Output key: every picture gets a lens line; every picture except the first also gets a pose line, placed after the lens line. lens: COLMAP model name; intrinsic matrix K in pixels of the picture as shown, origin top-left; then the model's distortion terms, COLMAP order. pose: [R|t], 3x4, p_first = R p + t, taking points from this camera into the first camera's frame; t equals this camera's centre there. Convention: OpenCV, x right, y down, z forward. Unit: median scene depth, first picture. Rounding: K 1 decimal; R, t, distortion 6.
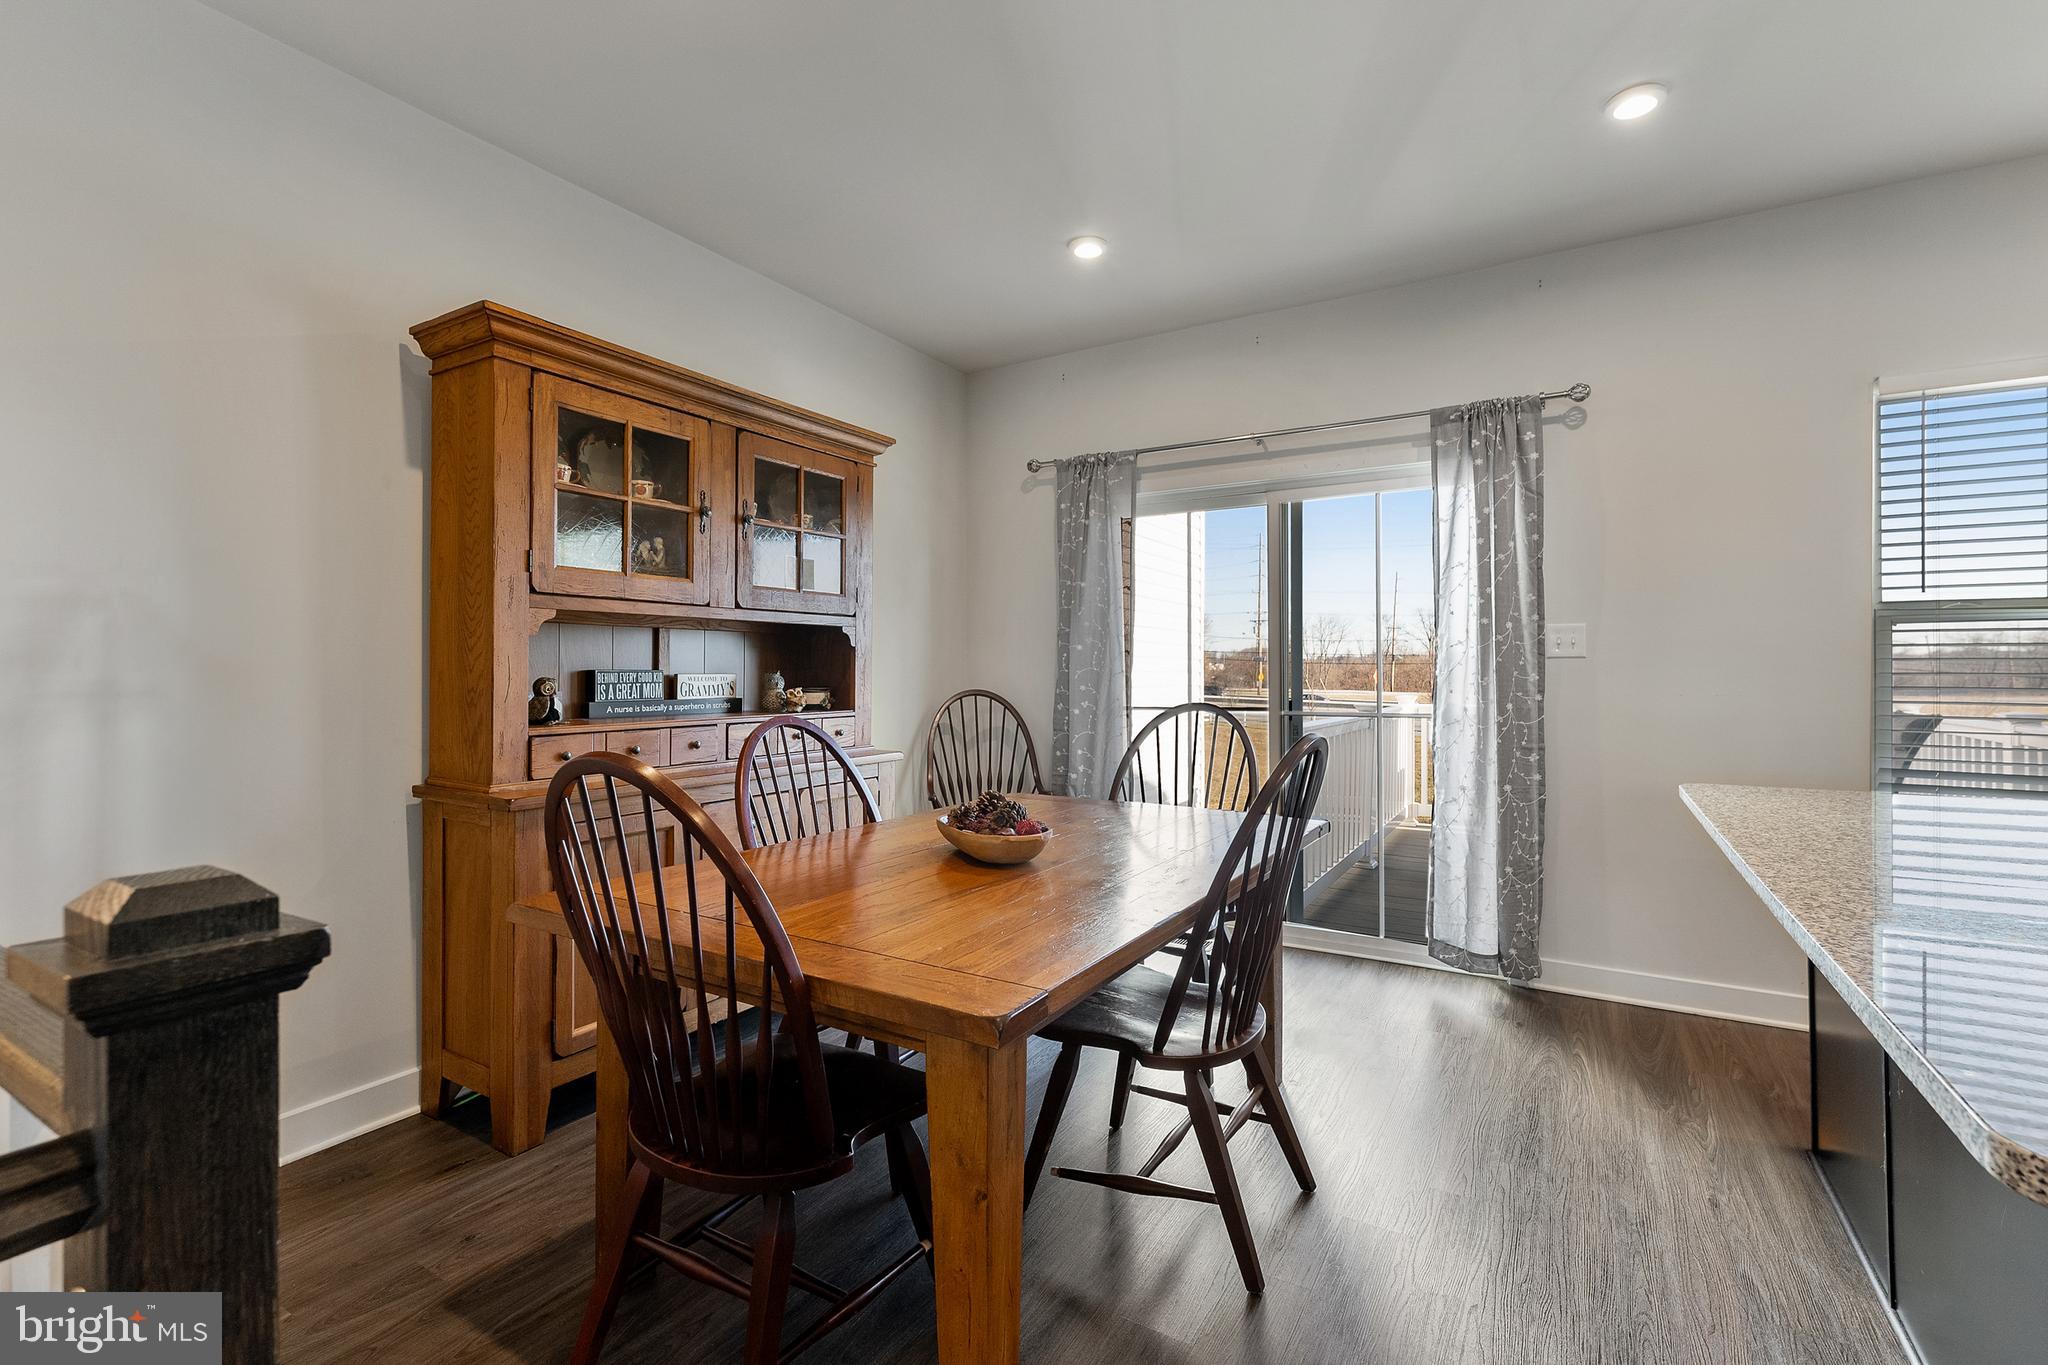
lens RADIAL K [[903.9, 0, 1034.1], [0, 903.9, 668.1], [0, 0, 1]] dist [-0.000639, 0.000143]
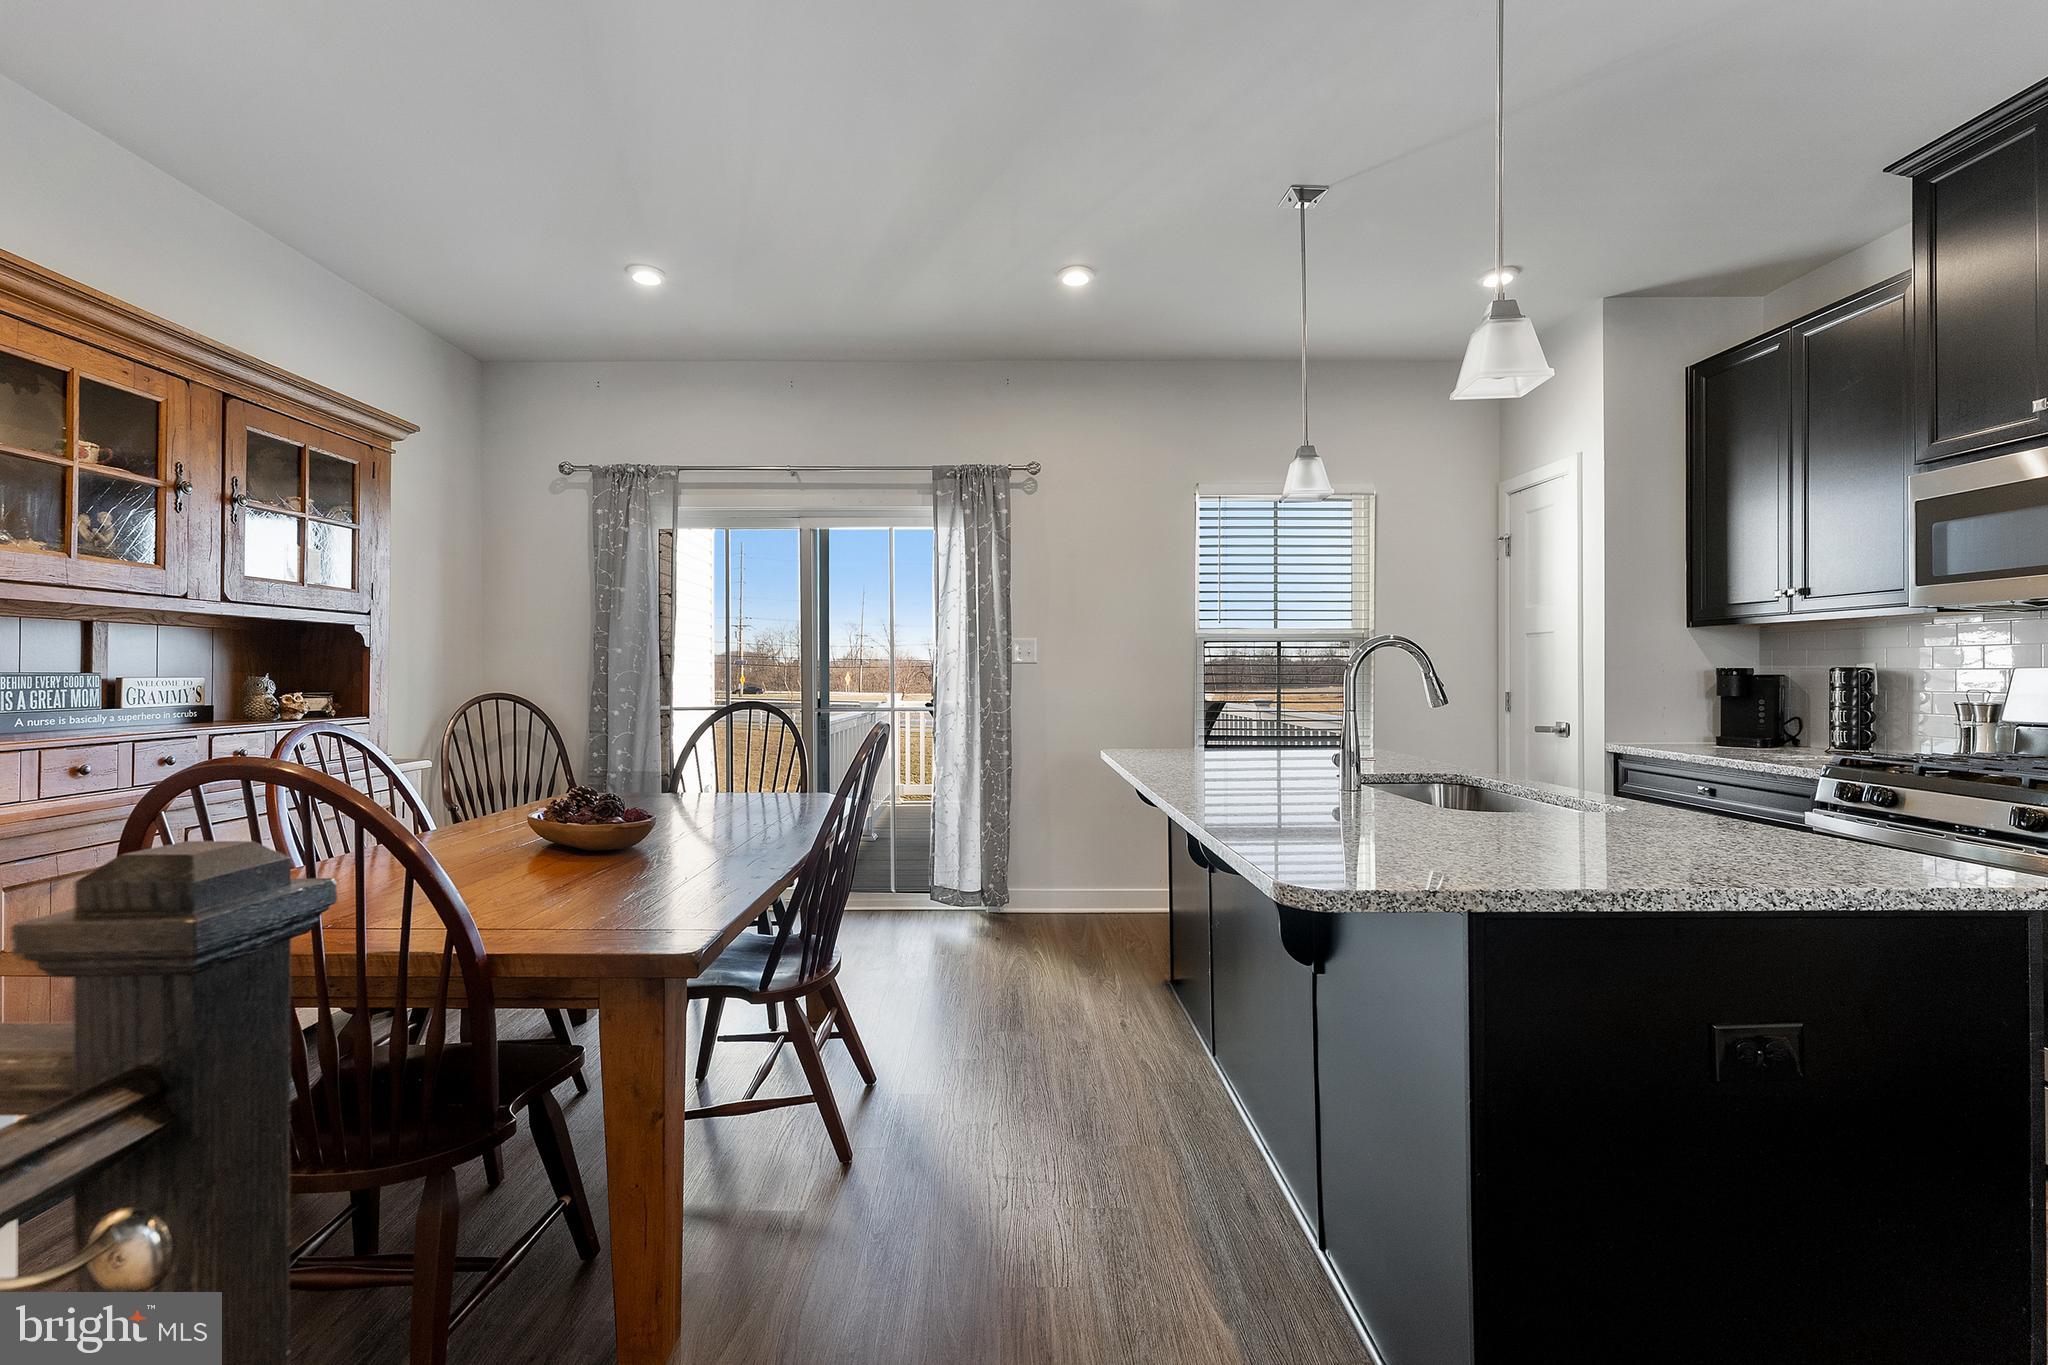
lens RADIAL K [[871.1, 0, 989.8], [0, 871.1, 669.2], [0, 0, 1]] dist [0.002590, -0.000321]
pose [[0.860531, 0.001583, 0.509396, -0.127162], [-0.000504, 0.999997, -0.002256, 0.000361], [-0.509399, 0.001685, 0.860529, -0.098344]]
